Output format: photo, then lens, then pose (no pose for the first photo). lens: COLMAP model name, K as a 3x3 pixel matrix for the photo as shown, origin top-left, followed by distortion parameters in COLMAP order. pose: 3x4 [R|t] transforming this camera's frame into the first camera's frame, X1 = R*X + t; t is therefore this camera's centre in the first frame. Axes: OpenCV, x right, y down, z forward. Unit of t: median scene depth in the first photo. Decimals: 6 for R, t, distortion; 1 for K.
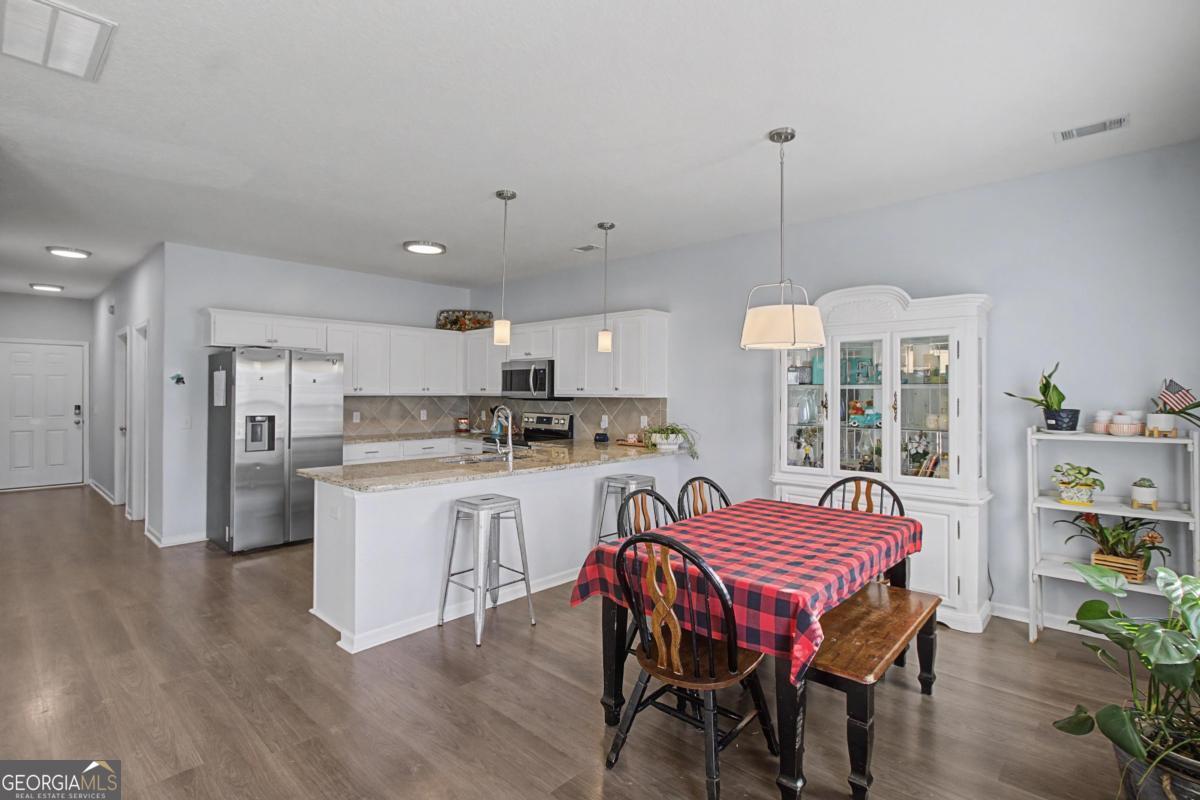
lens RADIAL K [[567.1, 0, 603.8], [0, 567.1, 390.2], [0, 0, 1]] dist [0.000372, 0.000579]
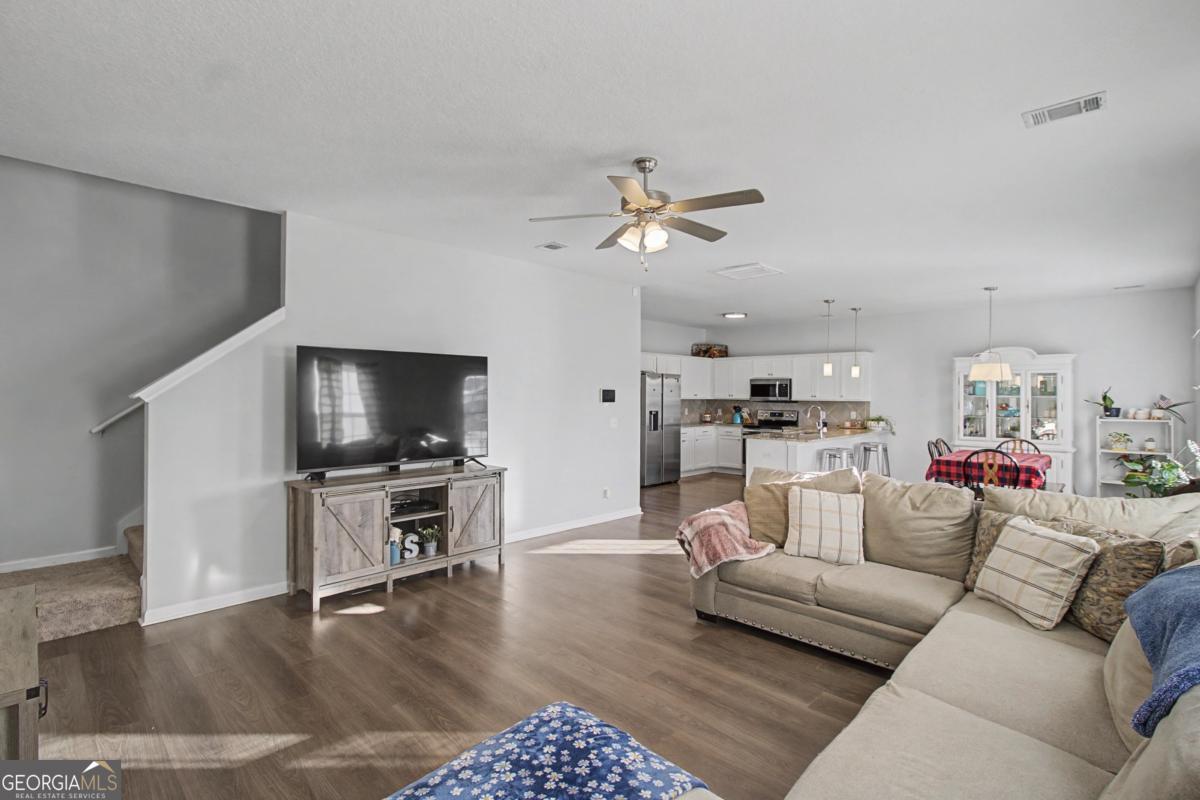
lens RADIAL K [[567.1, 0, 603.8], [0, 567.1, 390.2], [0, 0, 1]] dist [0.000372, 0.000579]
pose [[0.999761, 0.000947, -0.021826, -0.703170], [-0.000961, 0.999999, -0.000611, -0.019401], [0.021826, 0.000632, 0.999762, -0.782473]]
